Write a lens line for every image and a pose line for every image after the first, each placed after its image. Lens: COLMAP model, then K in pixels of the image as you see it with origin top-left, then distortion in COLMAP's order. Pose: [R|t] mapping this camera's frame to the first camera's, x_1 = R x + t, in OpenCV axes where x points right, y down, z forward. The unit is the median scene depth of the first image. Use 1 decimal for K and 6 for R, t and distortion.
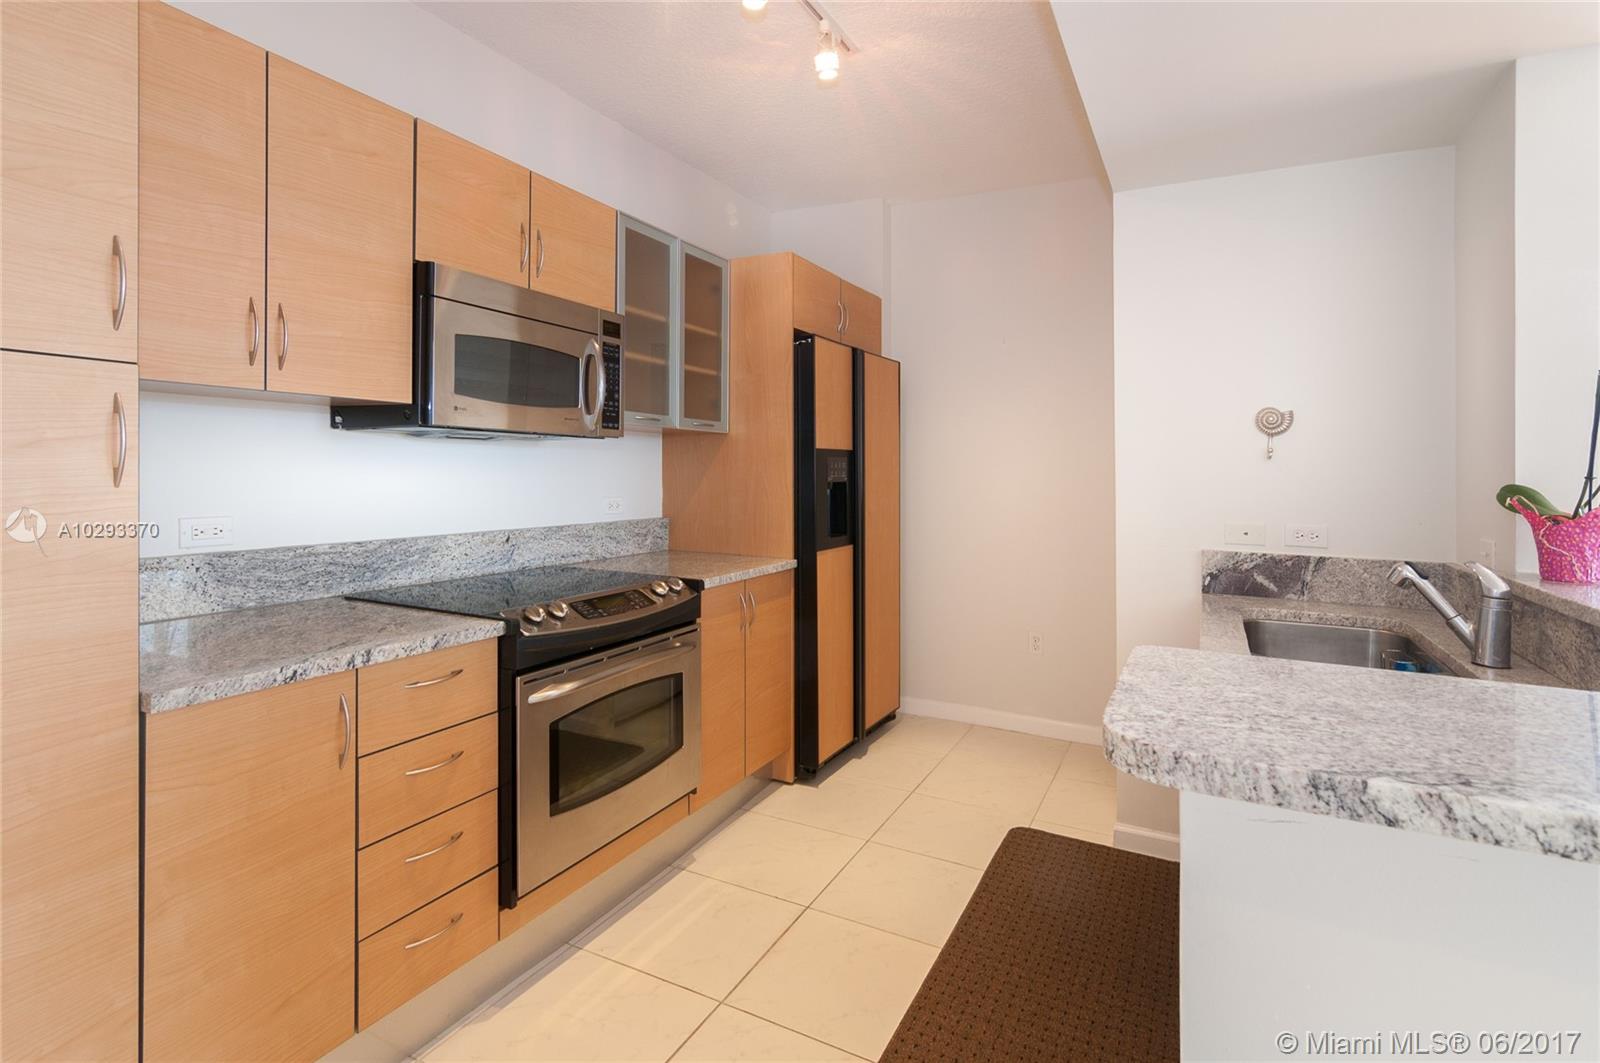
lens RADIAL K [[792.3, 0, 788.8], [0, 792.3, 494.4], [0, 0, 1]] dist [0.000027, -0.000441]
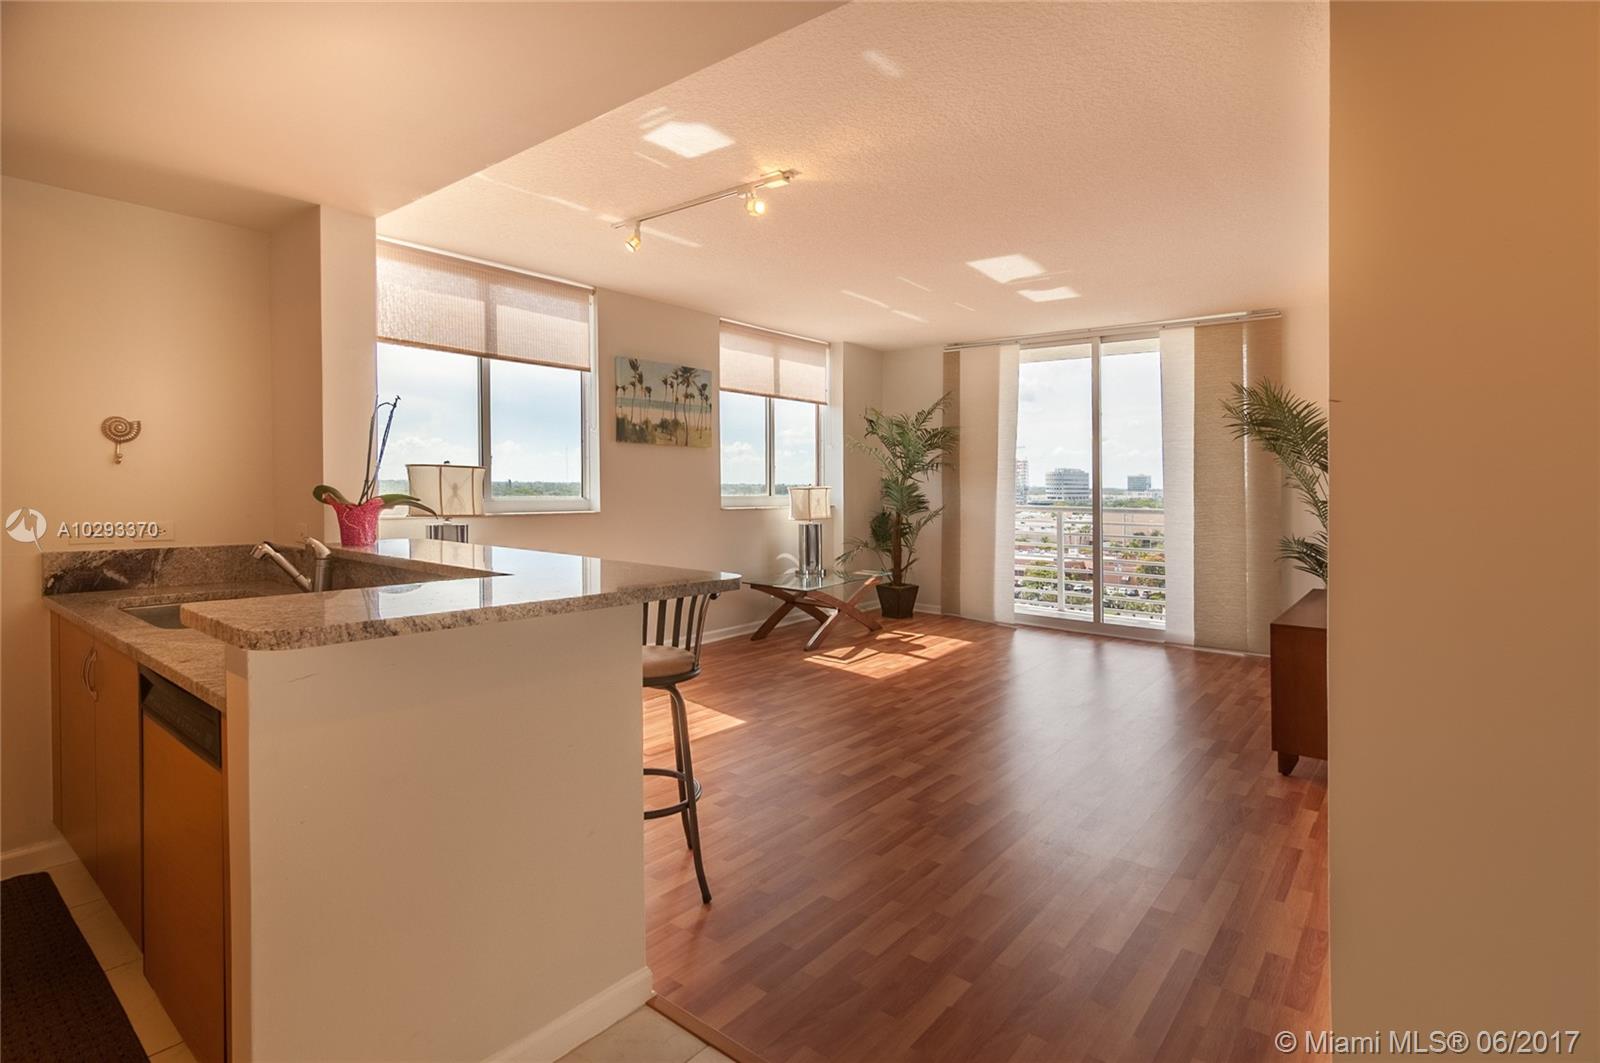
lens RADIAL K [[792.3, 0, 788.8], [0, 792.3, 494.4], [0, 0, 1]] dist [0.000027, -0.000441]
pose [[0.204470, -0.018439, 0.978699, -0.290938], [0.017597, 0.999730, 0.015159, -0.002219], [-0.978715, 0.014123, 0.204739, -0.140484]]
